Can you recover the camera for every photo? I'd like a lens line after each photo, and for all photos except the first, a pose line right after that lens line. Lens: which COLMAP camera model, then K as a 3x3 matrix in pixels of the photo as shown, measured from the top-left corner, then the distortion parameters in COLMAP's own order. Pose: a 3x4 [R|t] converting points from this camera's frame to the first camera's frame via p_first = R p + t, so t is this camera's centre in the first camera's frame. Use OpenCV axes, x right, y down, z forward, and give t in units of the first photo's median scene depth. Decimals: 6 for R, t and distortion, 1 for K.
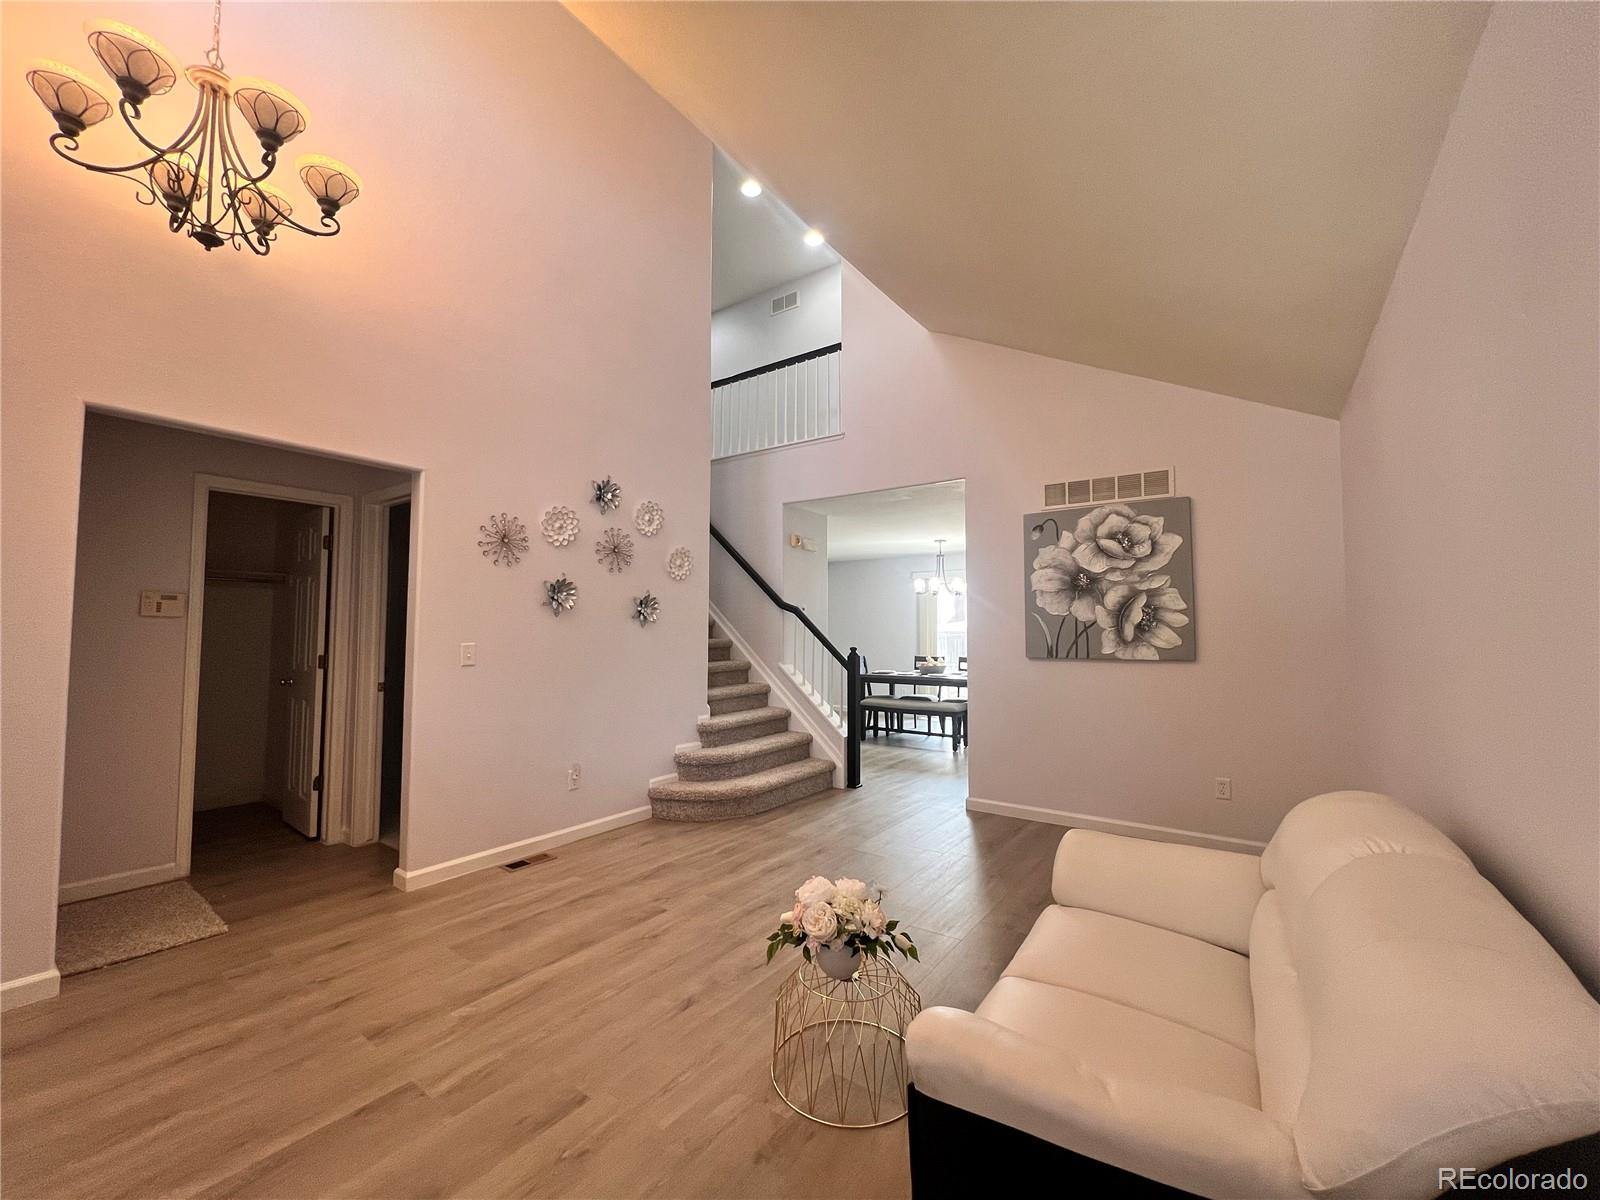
lens RADIAL K [[640.5, 0, 796.8], [0, 640.5, 601.3], [0, 0, 1]] dist [0.001038, -0.000188]
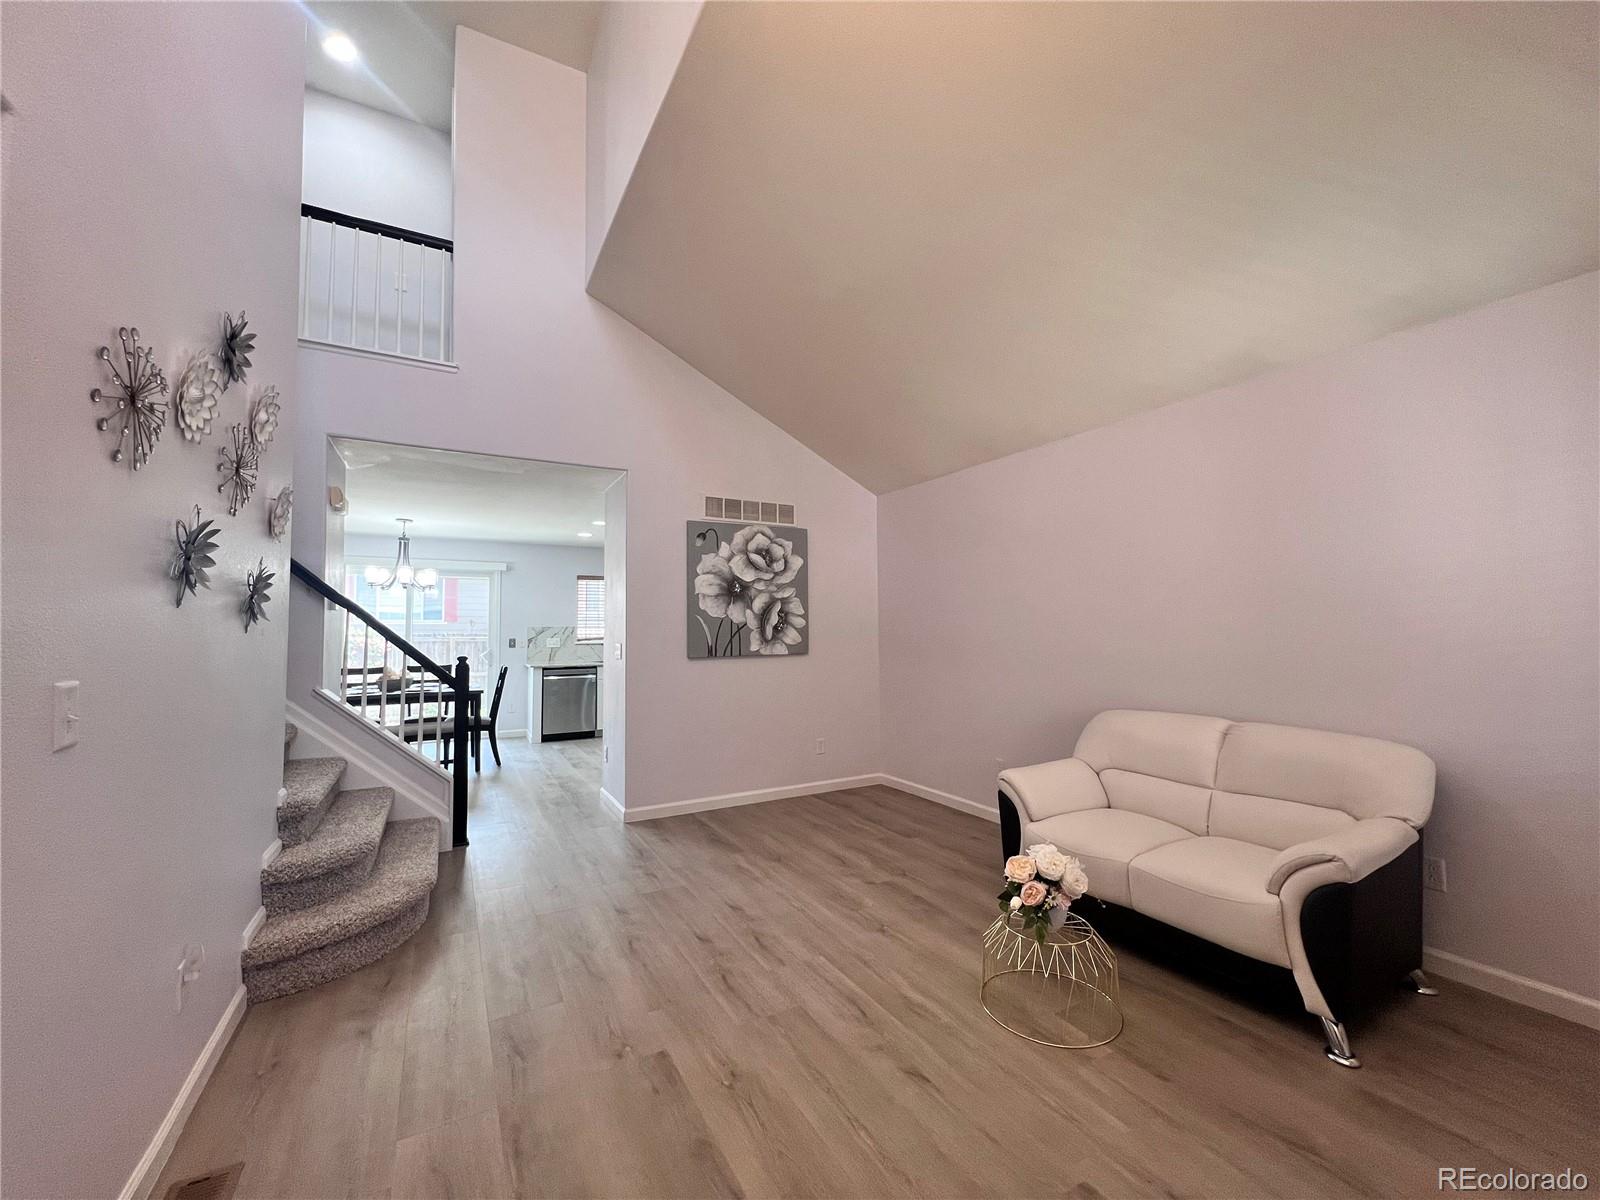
lens RADIAL K [[640.5, 0, 796.8], [0, 640.5, 601.3], [0, 0, 1]] dist [0.001038, -0.000188]
pose [[0.422843, 0.035084, 0.905523, -0.551985], [-0.033621, 0.999170, -0.023012, 0.015154], [-0.905579, -0.020714, 0.423672, 0.429371]]
